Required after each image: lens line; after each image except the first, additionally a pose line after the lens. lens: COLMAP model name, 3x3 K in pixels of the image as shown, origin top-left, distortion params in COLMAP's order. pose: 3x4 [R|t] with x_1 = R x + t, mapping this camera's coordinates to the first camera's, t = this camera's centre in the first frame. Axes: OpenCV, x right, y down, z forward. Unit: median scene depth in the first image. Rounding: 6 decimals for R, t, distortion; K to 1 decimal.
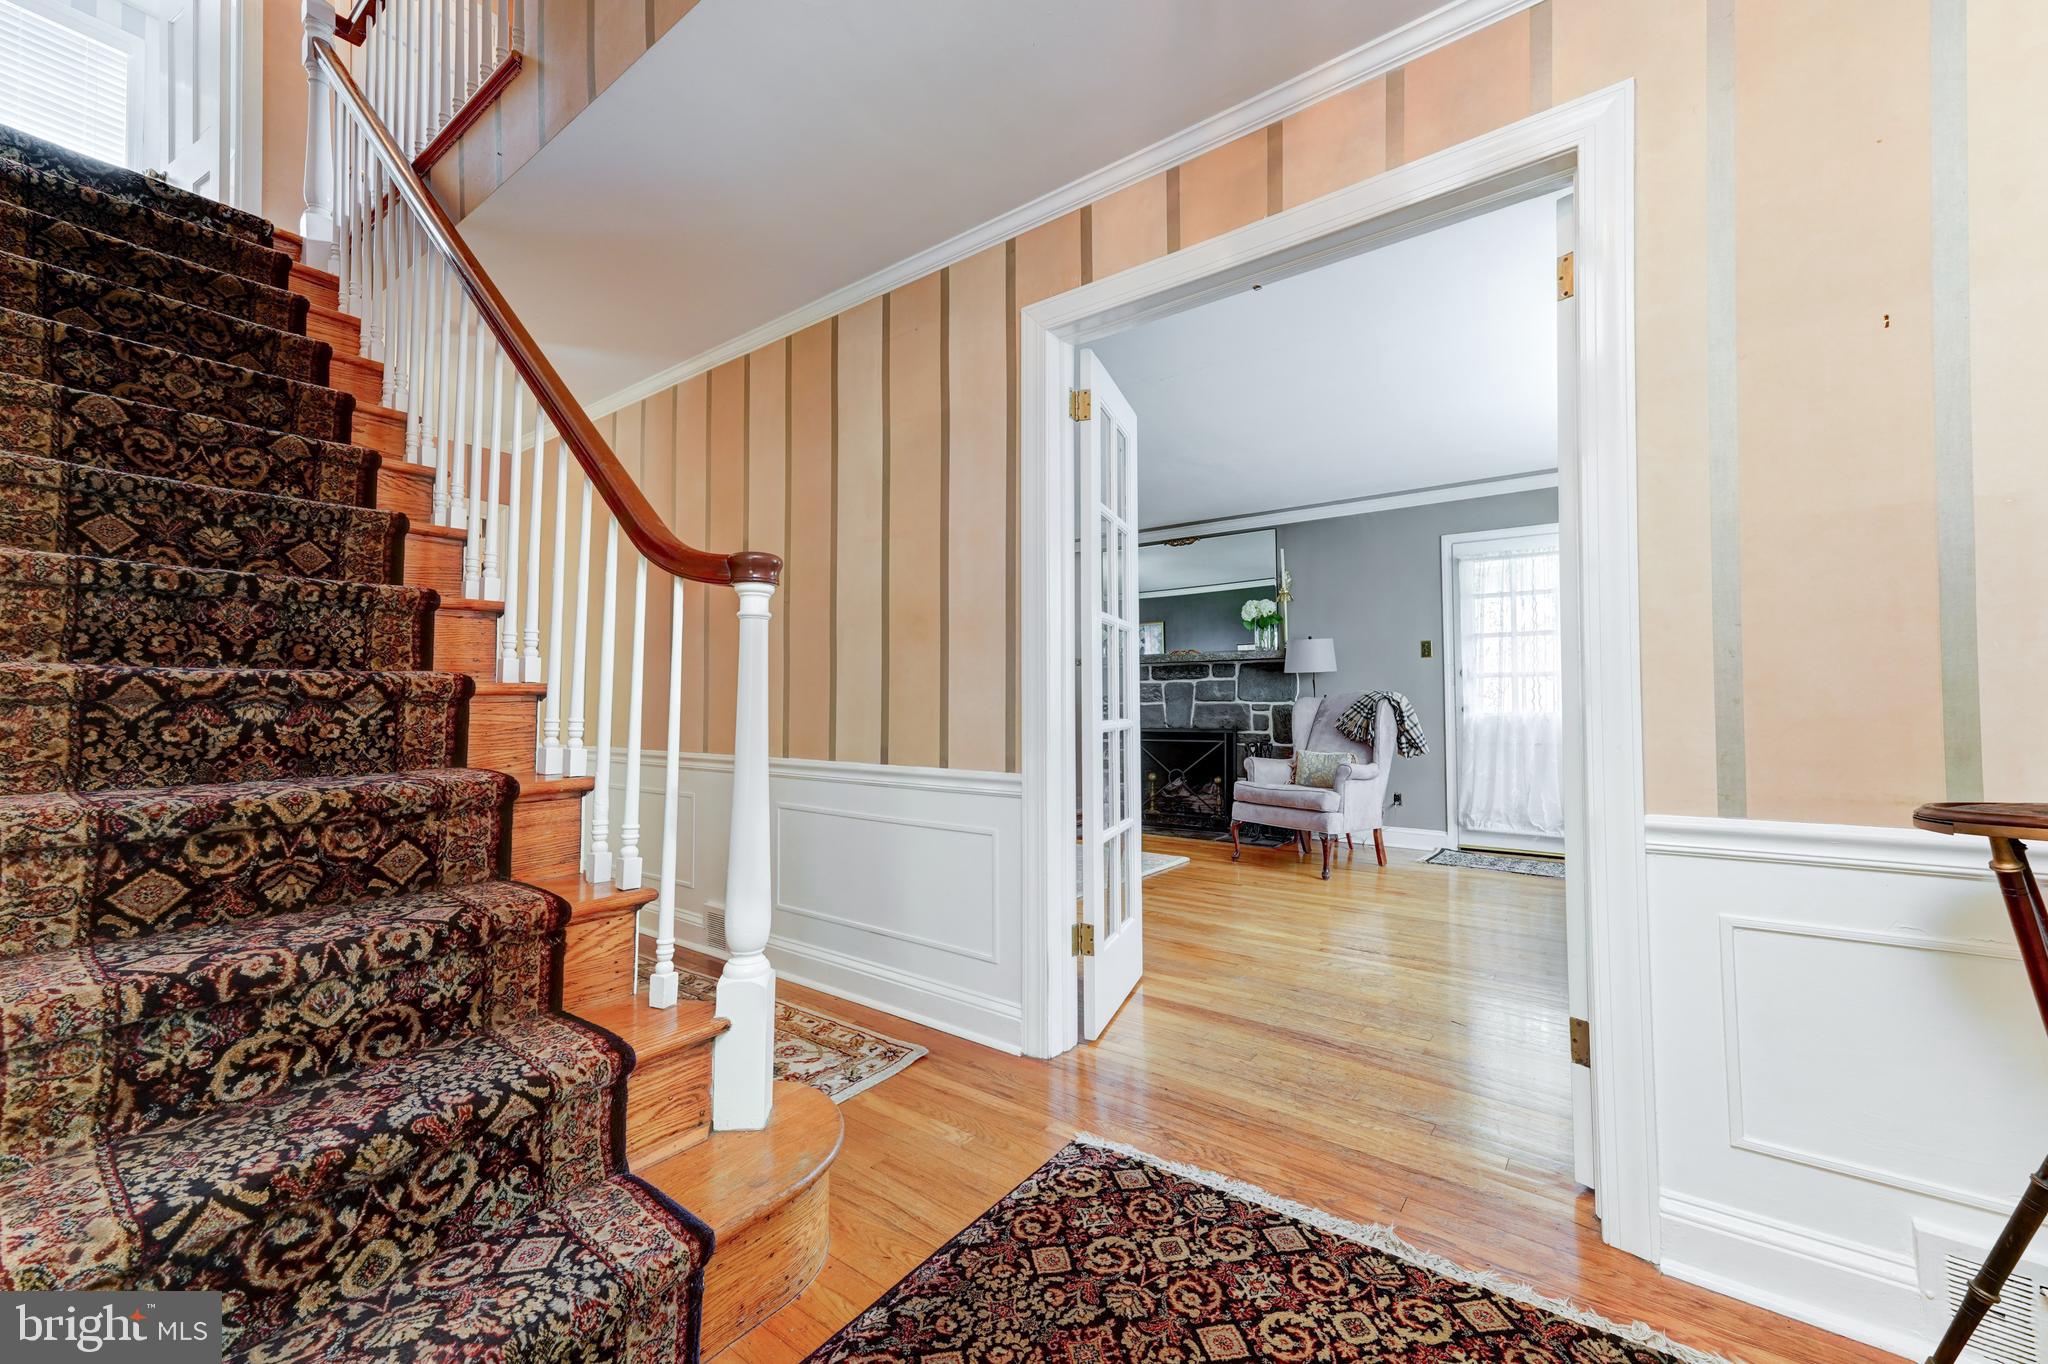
lens RADIAL K [[819.4, 0, 1027.7], [0, 819.4, 674.3], [0, 0, 1]] dist [0.014920, 0.000077]
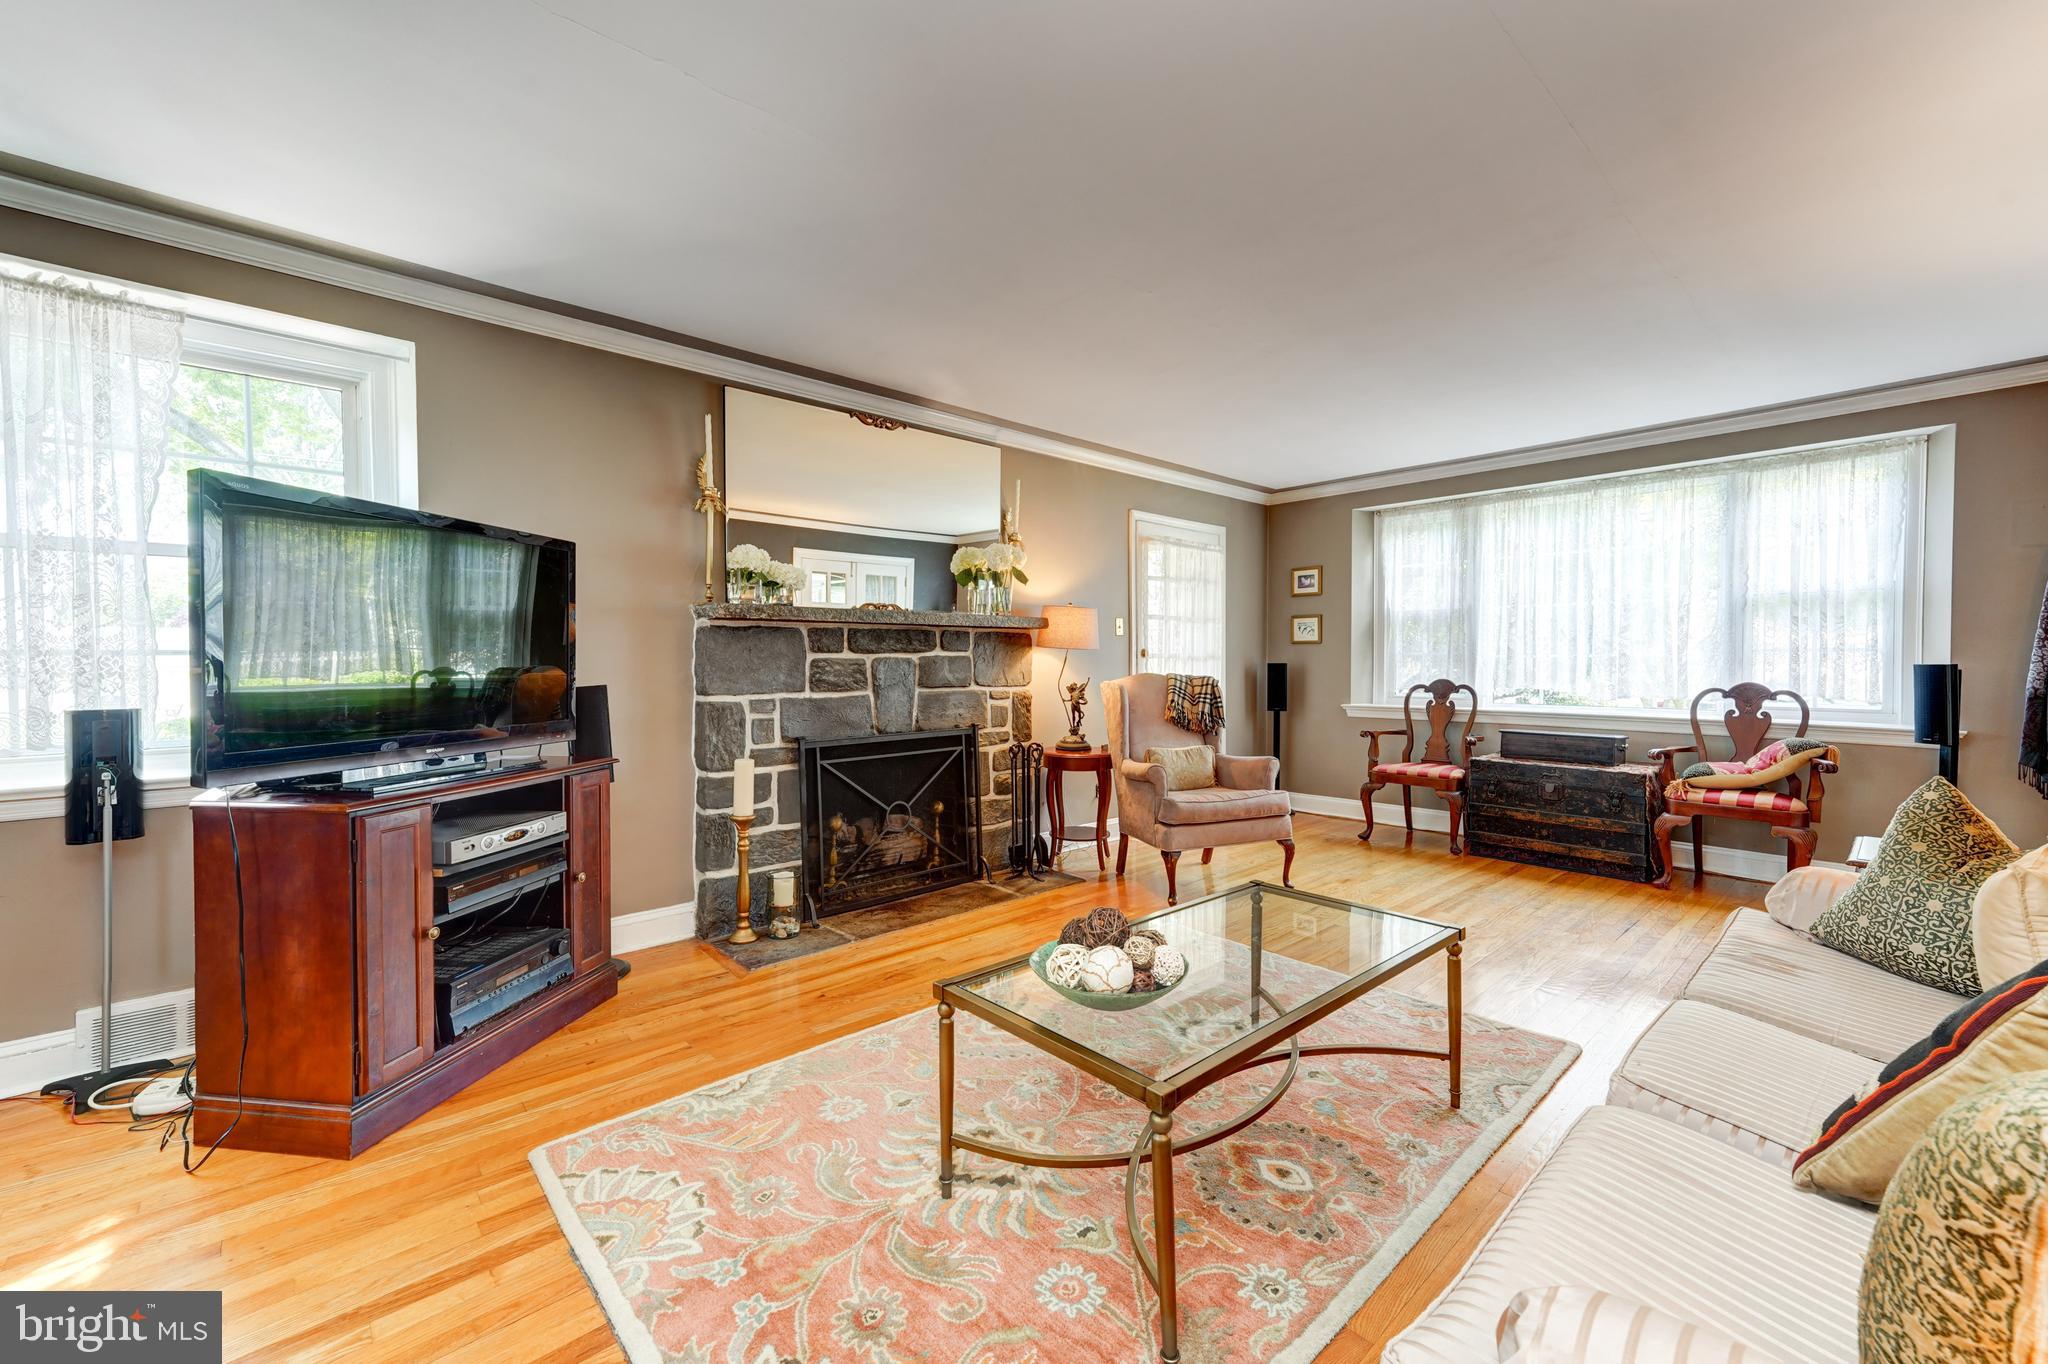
lens RADIAL K [[819.4, 0, 1027.7], [0, 819.4, 674.3], [0, 0, 1]] dist [0.014920, 0.000077]
pose [[0.175694, -0.012403, 0.984367, -0.470223], [-0.032500, 0.999302, 0.018392, 0.009350], [-0.983908, -0.035224, 0.175168, 0.960685]]
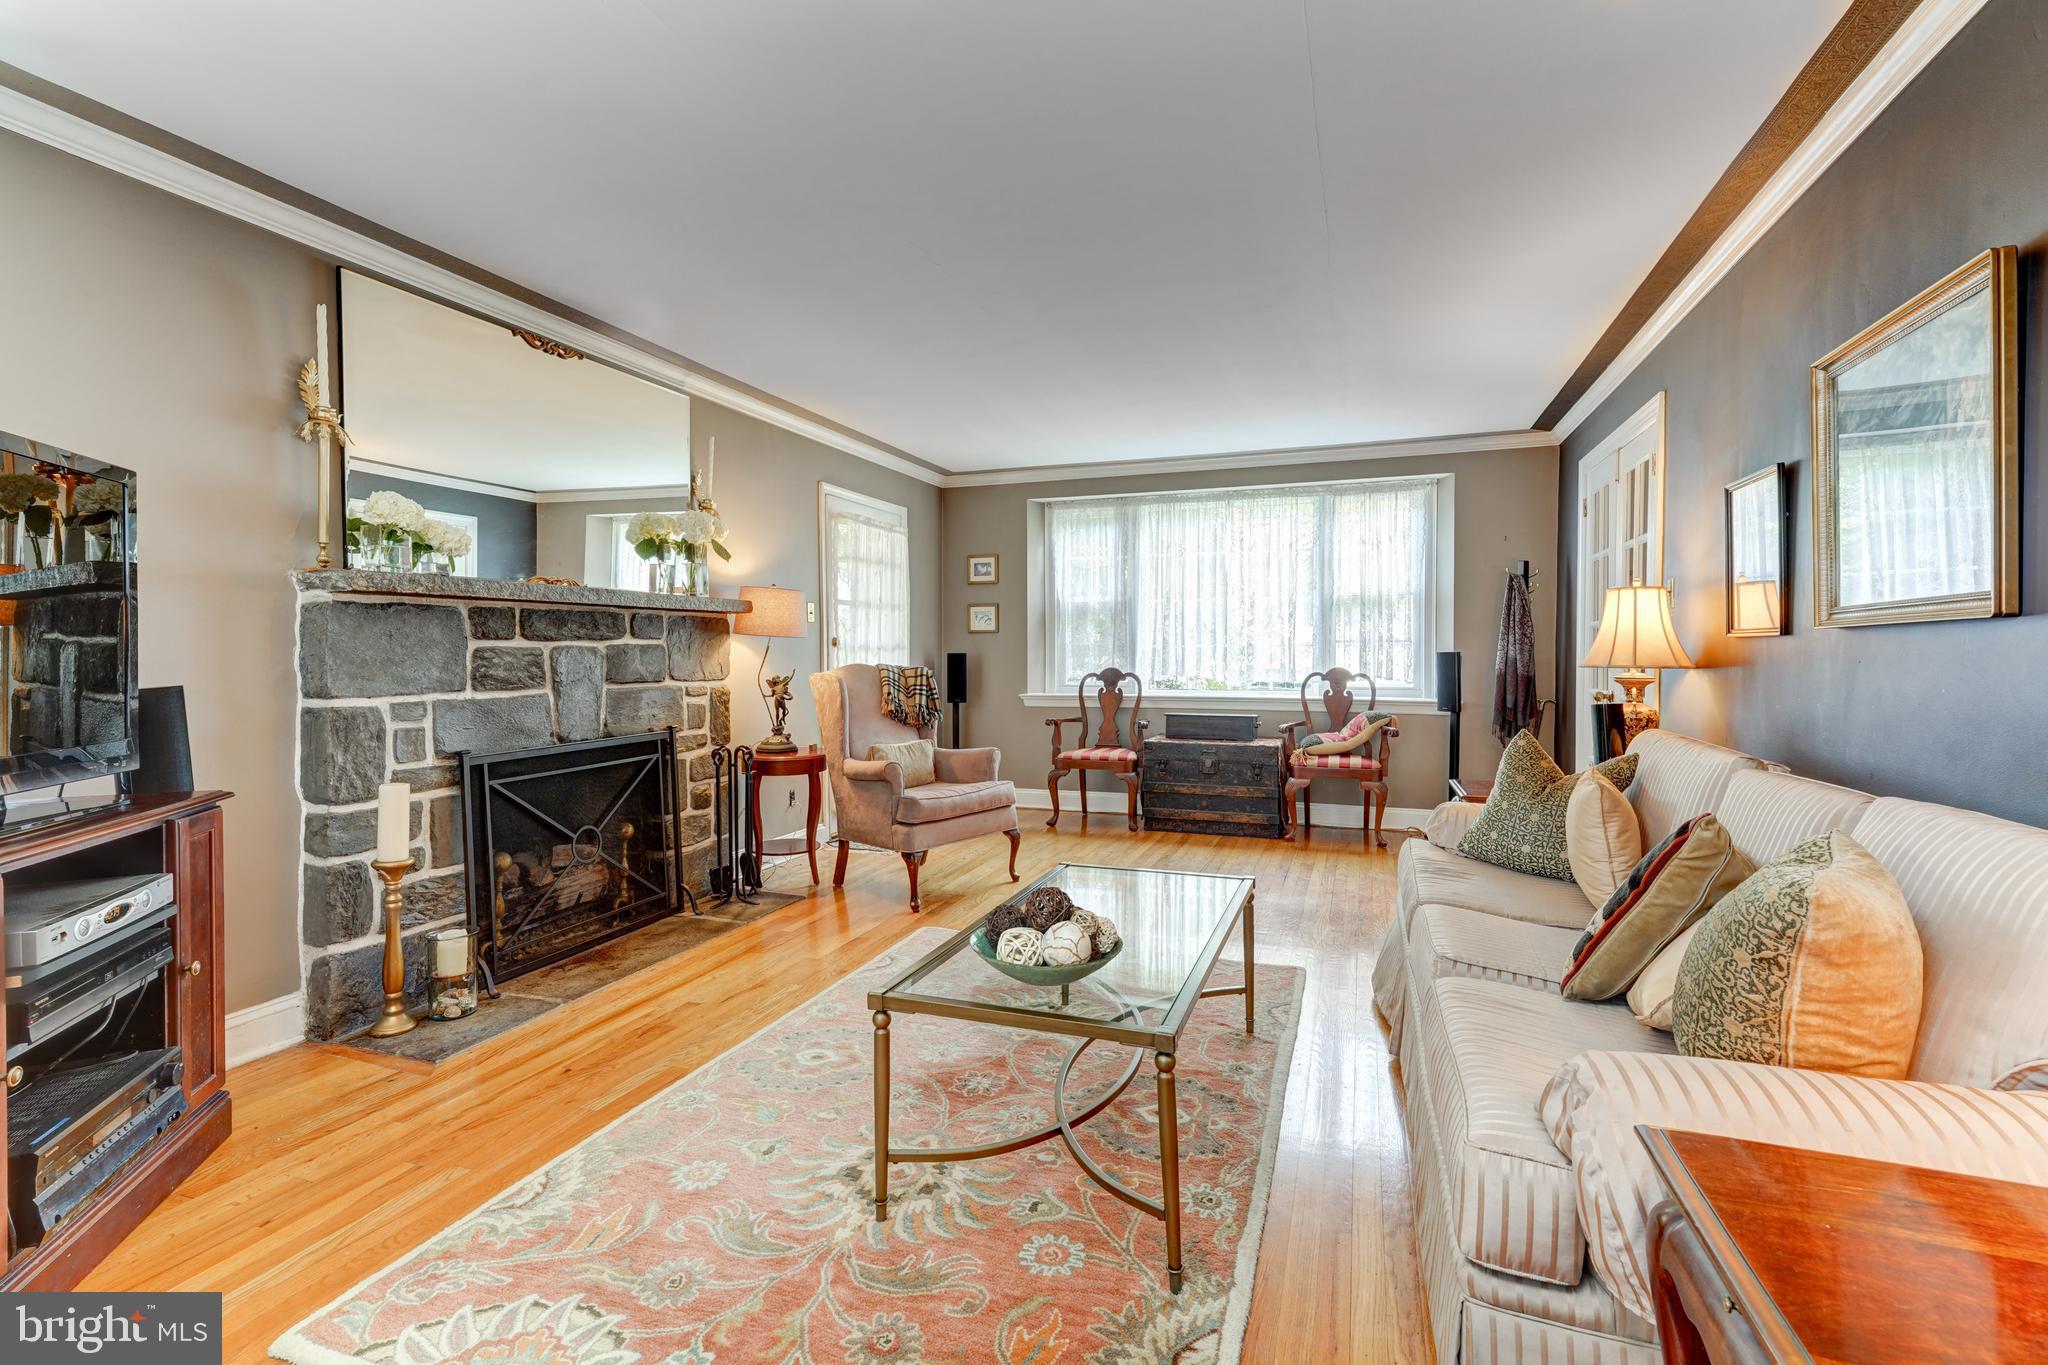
lens RADIAL K [[928.7, 0, 1036.3], [0, 928.7, 667.2], [0, 0, 1]] dist [0.021163, 0.000407]
pose [[-0.305250, -0.012047, 0.952196, -0.502902], [-0.027657, 0.999610, 0.003780, 0.015033], [-0.951871, -0.025181, -0.305464, 1.097014]]
